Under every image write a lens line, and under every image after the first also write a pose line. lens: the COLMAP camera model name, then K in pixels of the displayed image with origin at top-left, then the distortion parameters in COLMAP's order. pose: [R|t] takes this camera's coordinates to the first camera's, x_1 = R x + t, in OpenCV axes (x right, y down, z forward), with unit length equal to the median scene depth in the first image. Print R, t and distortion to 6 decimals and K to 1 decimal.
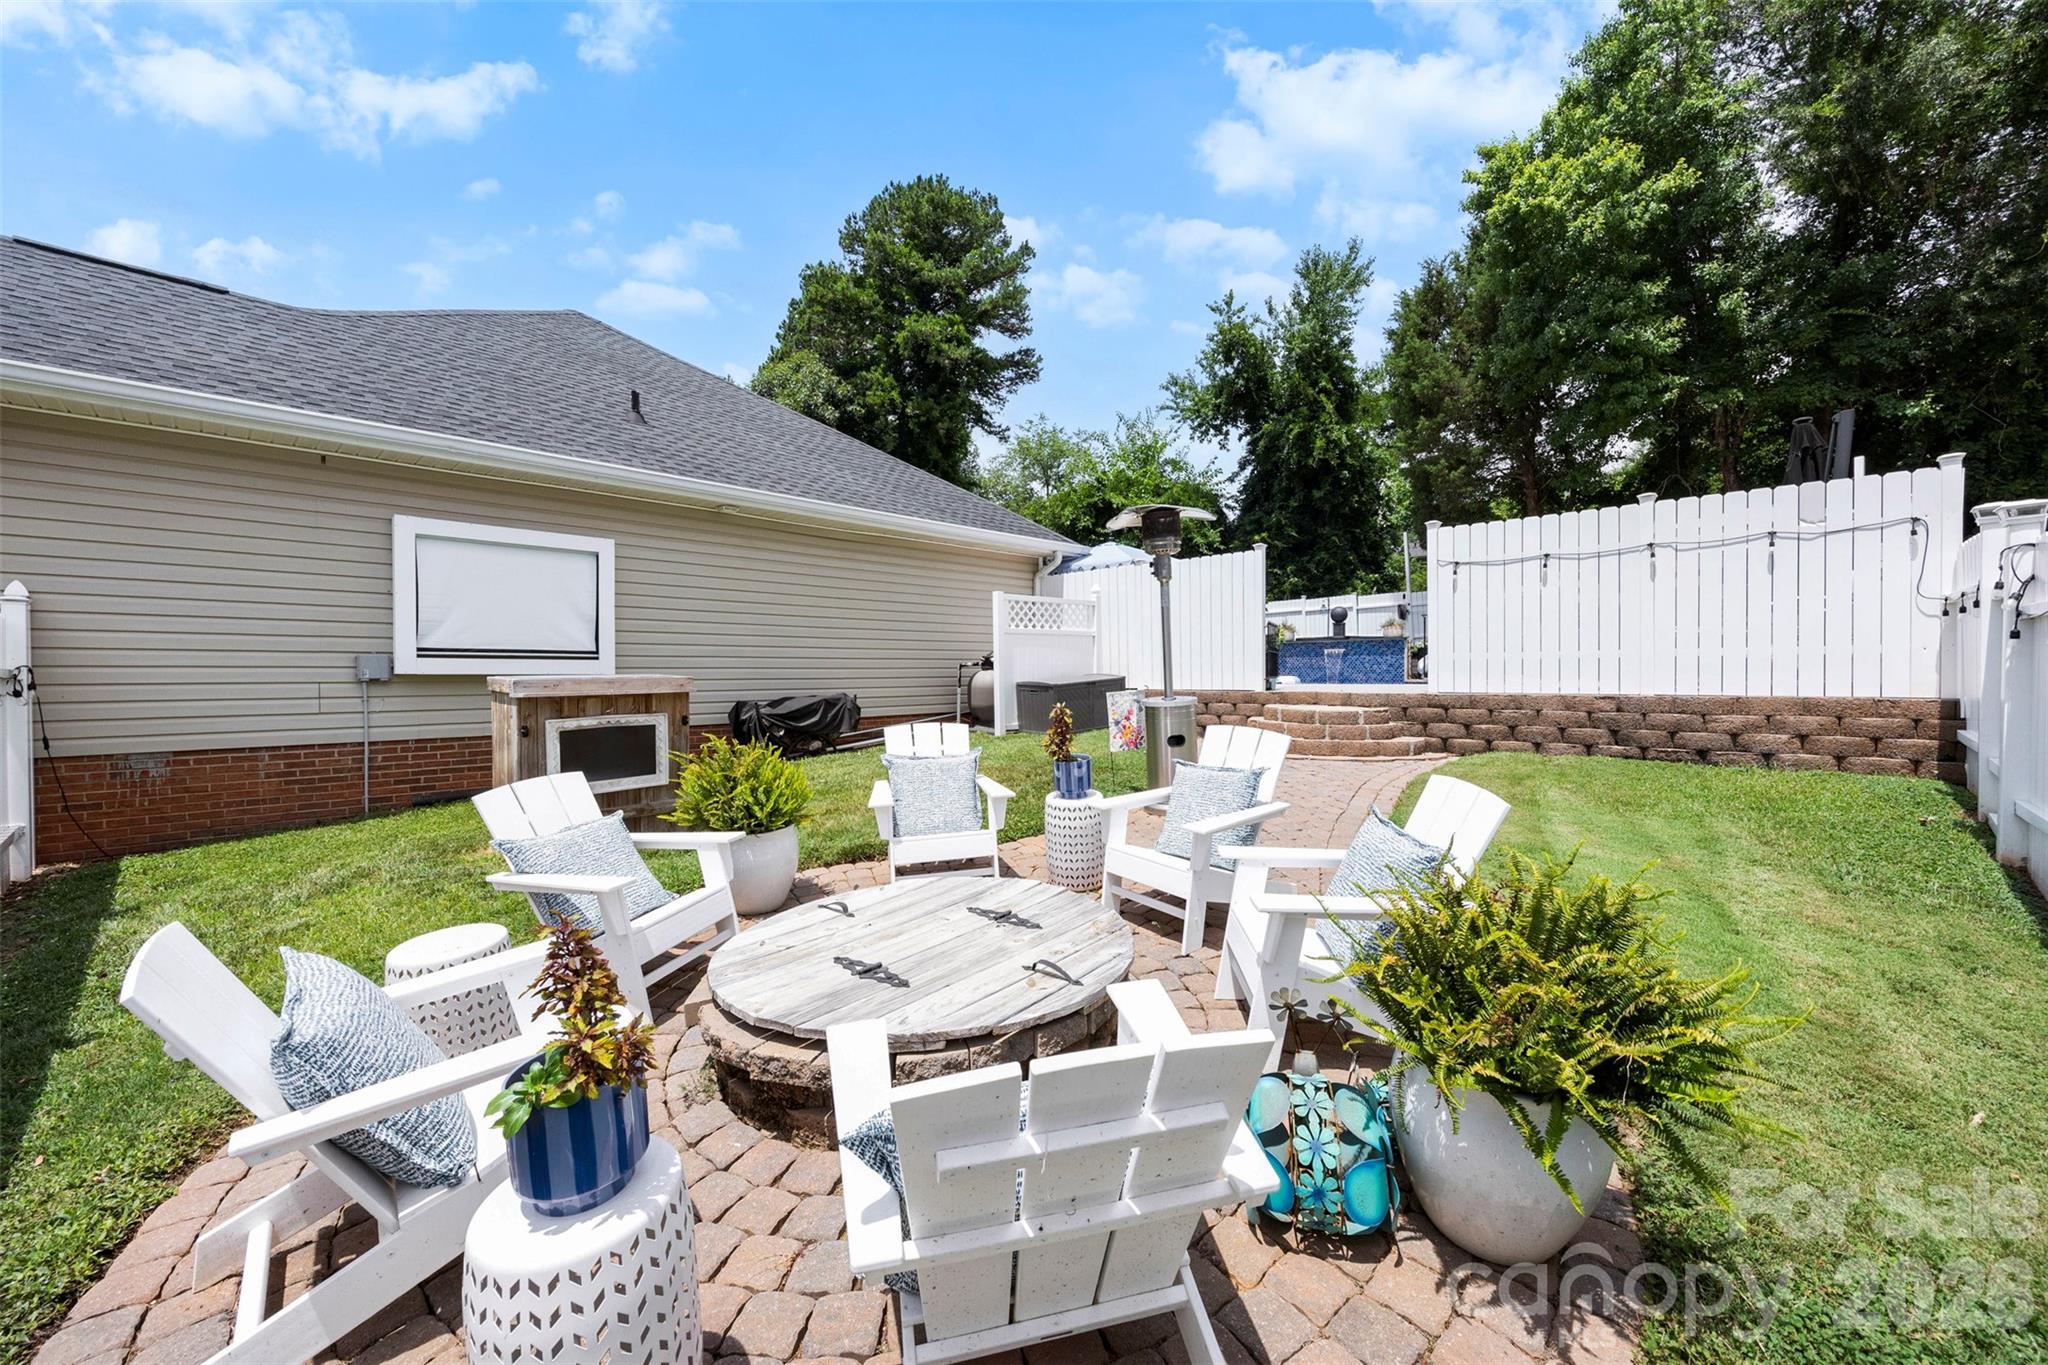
lens RADIAL K [[800.0, 0, 1024.0], [0, 800.0, 682.5], [0, 0, 1]] dist [-0.000798, -0.000064]
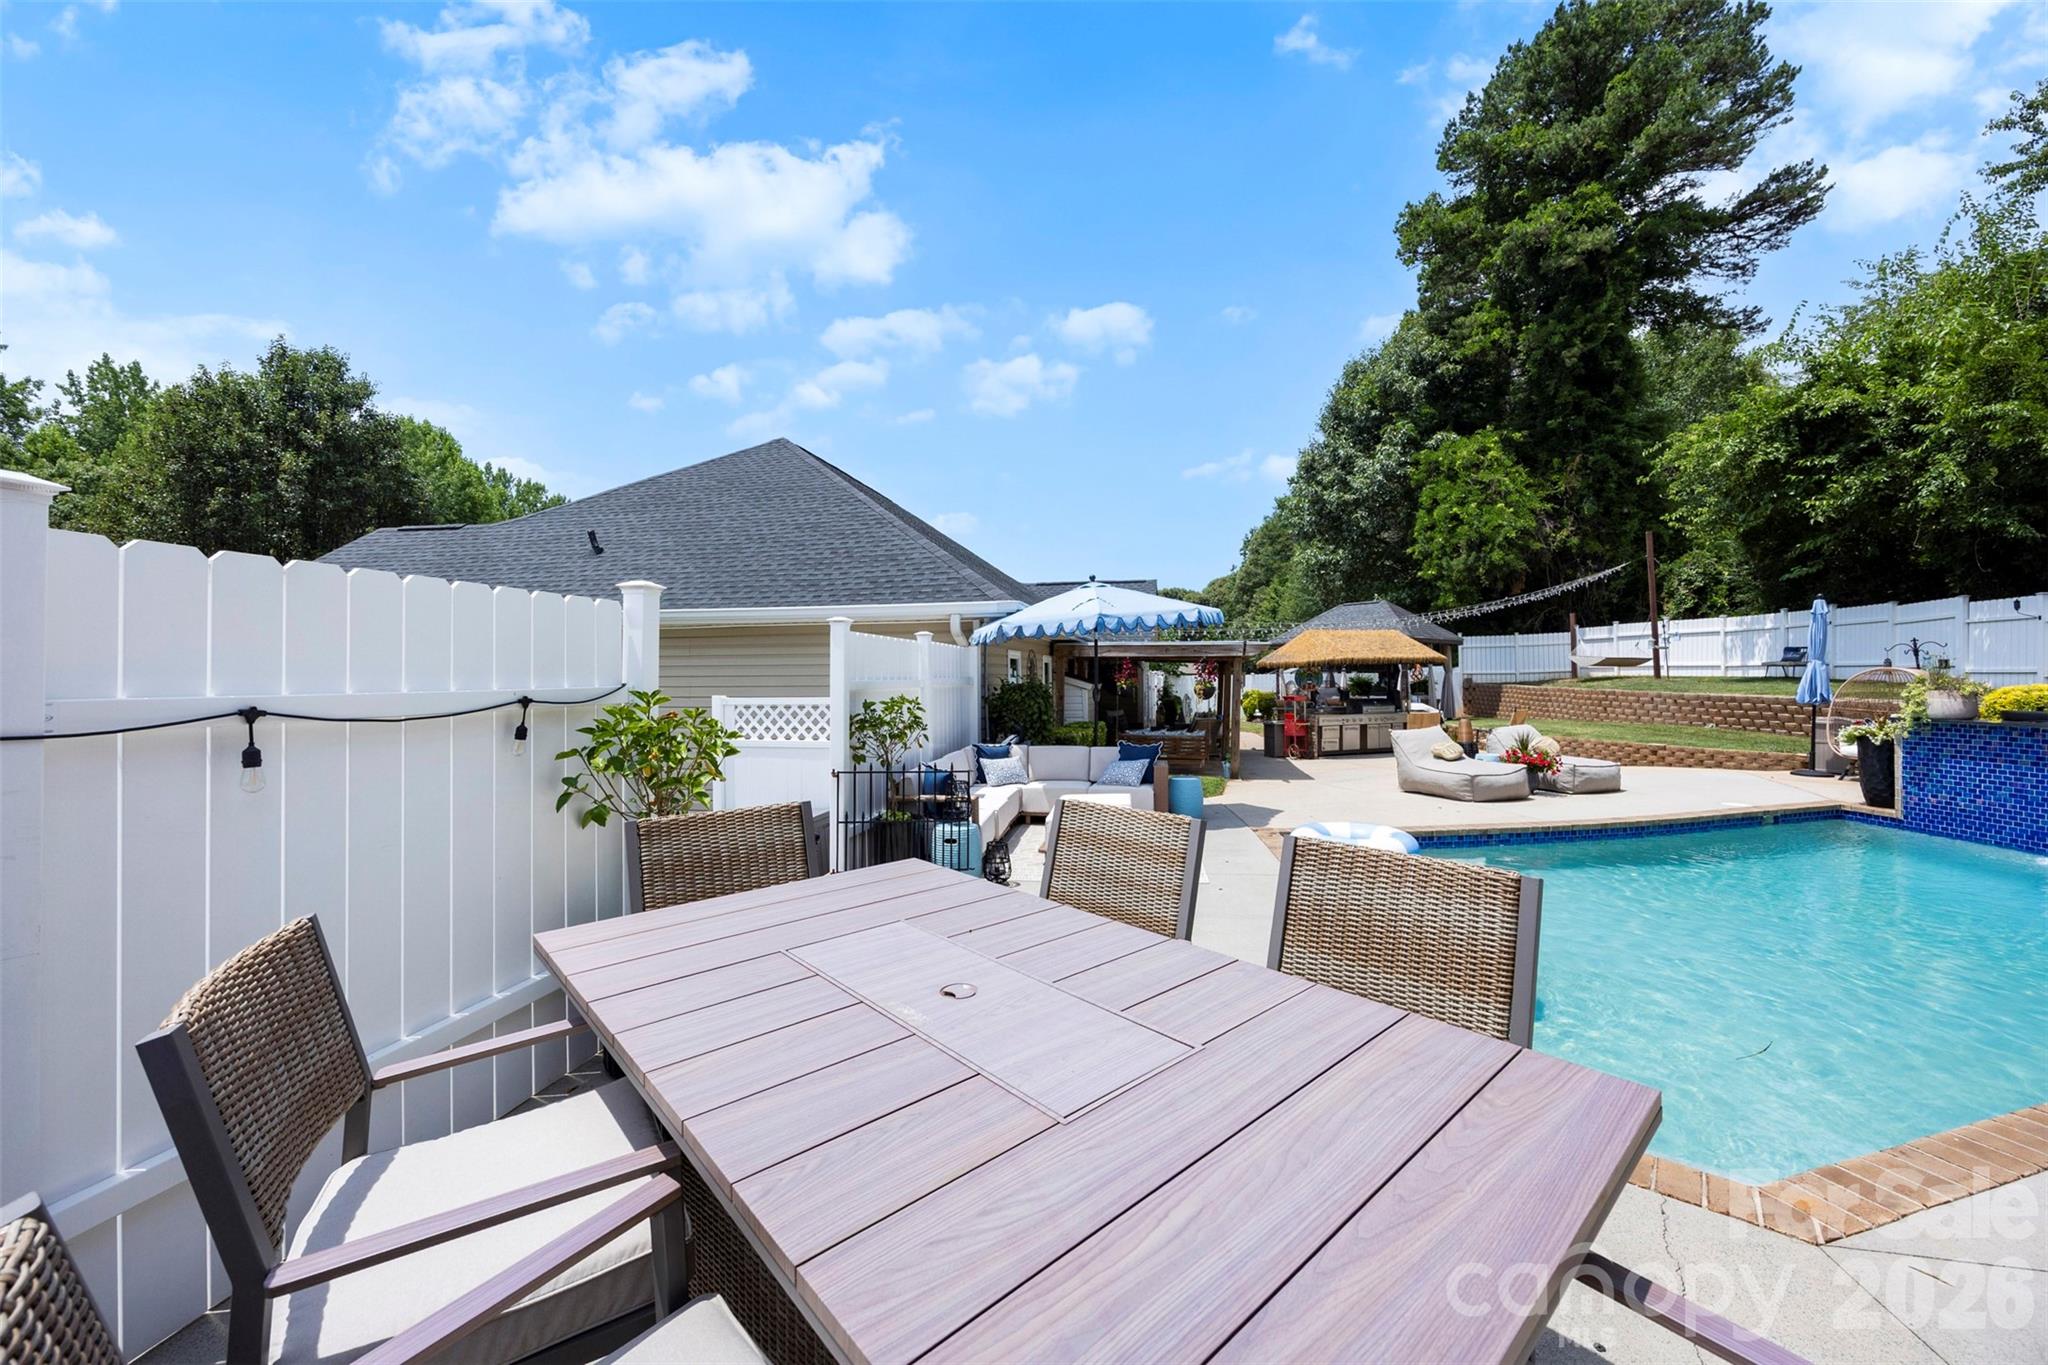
lens RADIAL K [[781.2, 0, 1028.3], [0, 781.2, 671.6], [0, 0, 1]] dist [-0.001920, -0.000289]
pose [[0.547325, 0.003170, -0.836914, 0.248994], [-0.007955, 0.999967, -0.001415, -0.045194], [0.836882, 0.007432, 0.547333, 0.278879]]
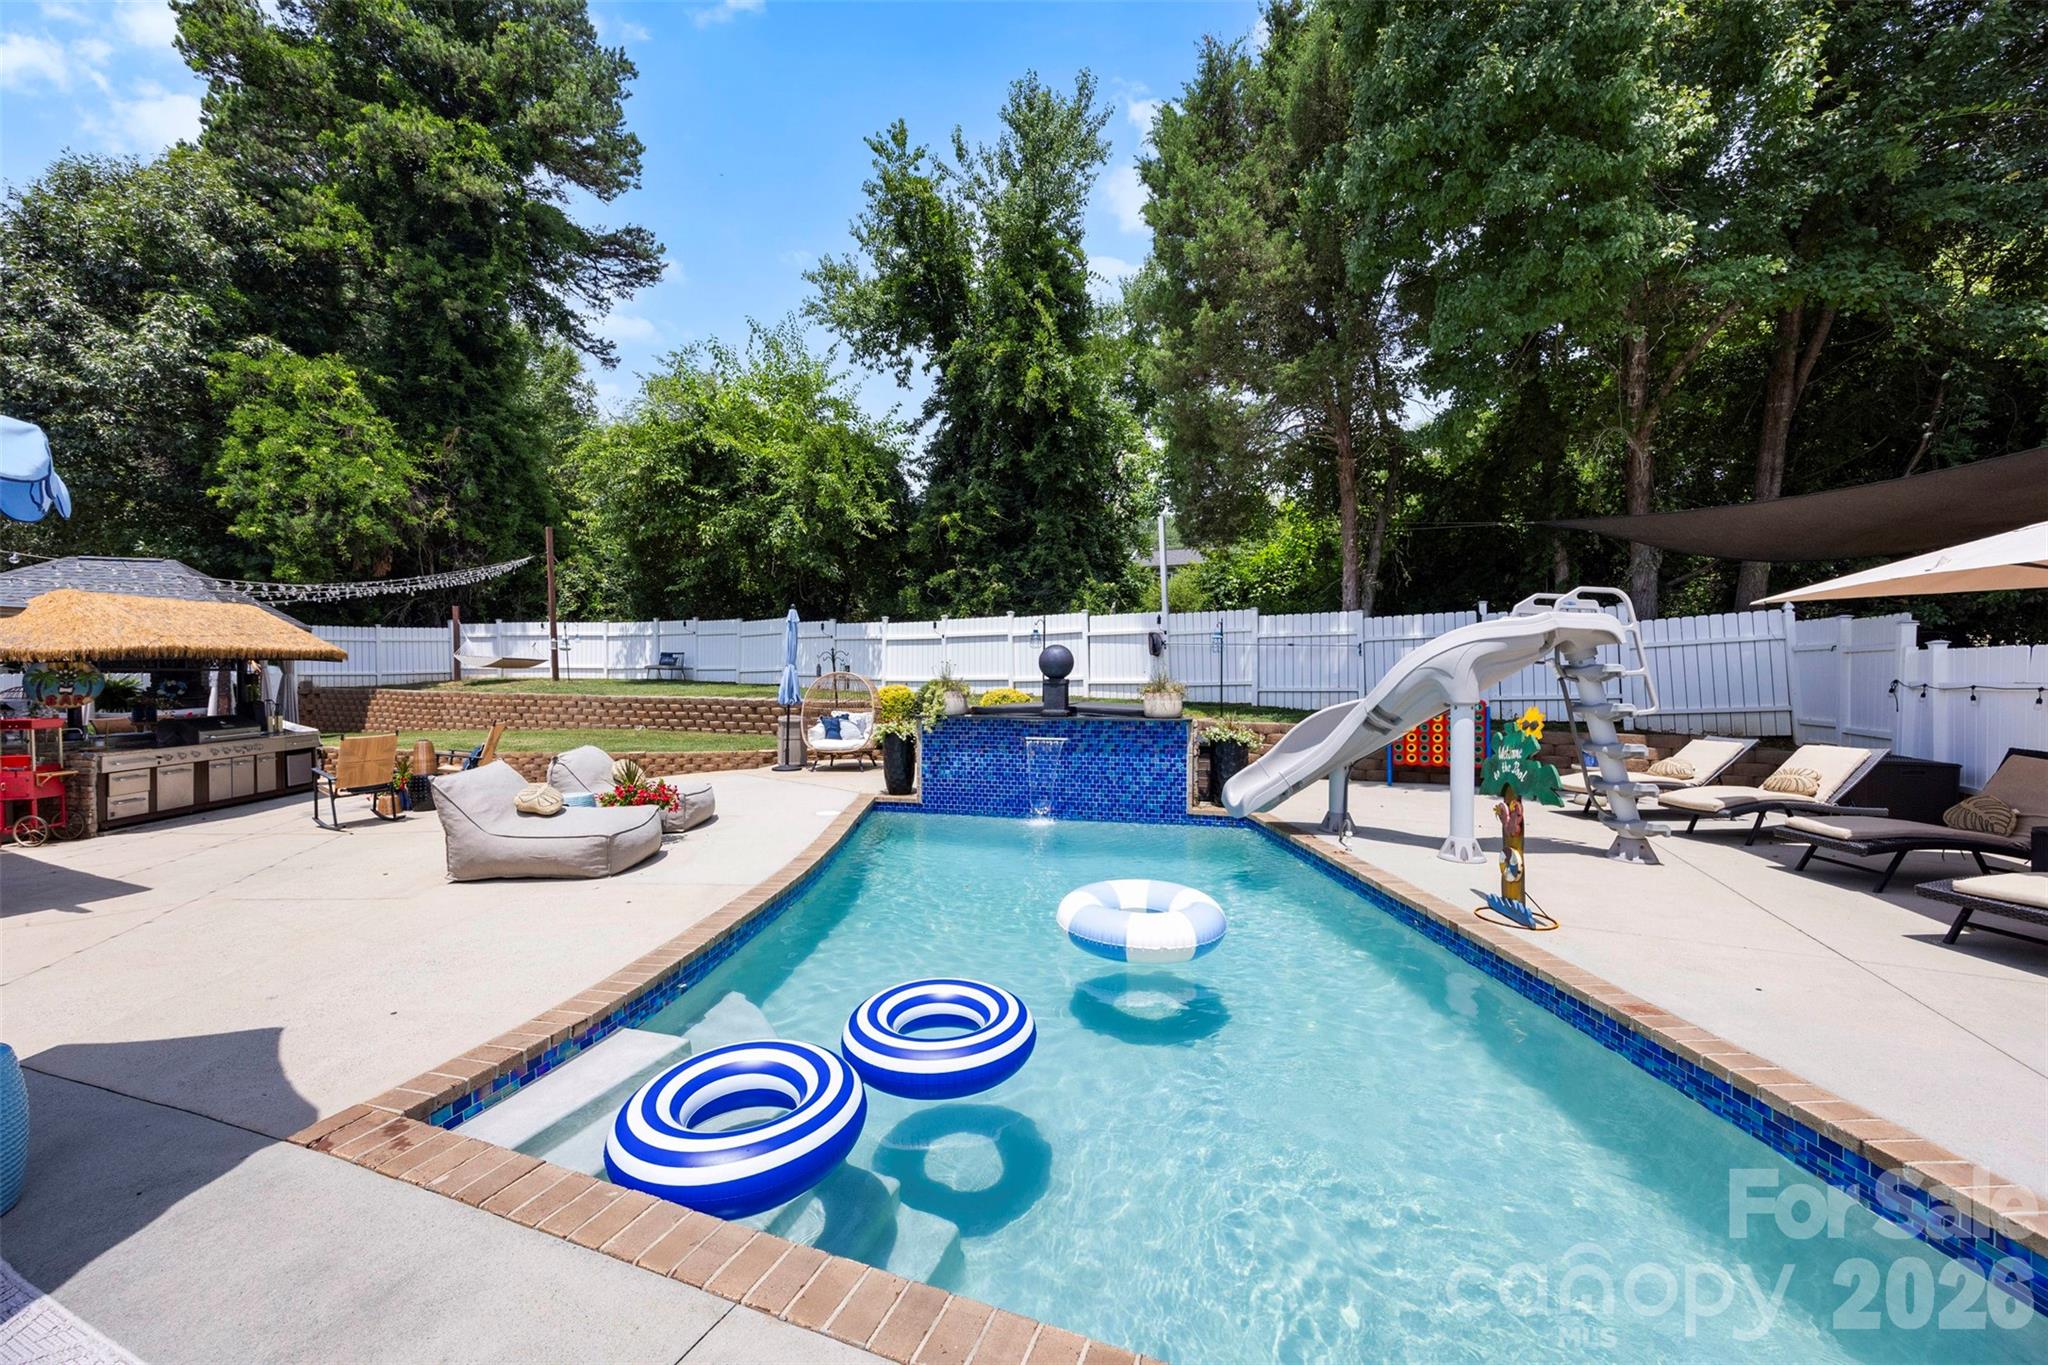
lens RADIAL K [[782.2, 0, 1028.9], [0, 782.2, 684.8], [0, 0, 1]] dist [-0.001199, -0.000239]
pose [[0.946844, 0.005640, 0.321645, 0.144912], [-0.006639, 0.999976, 0.002010, -0.045153], [-0.321626, -0.004038, 0.946858, 0.357897]]
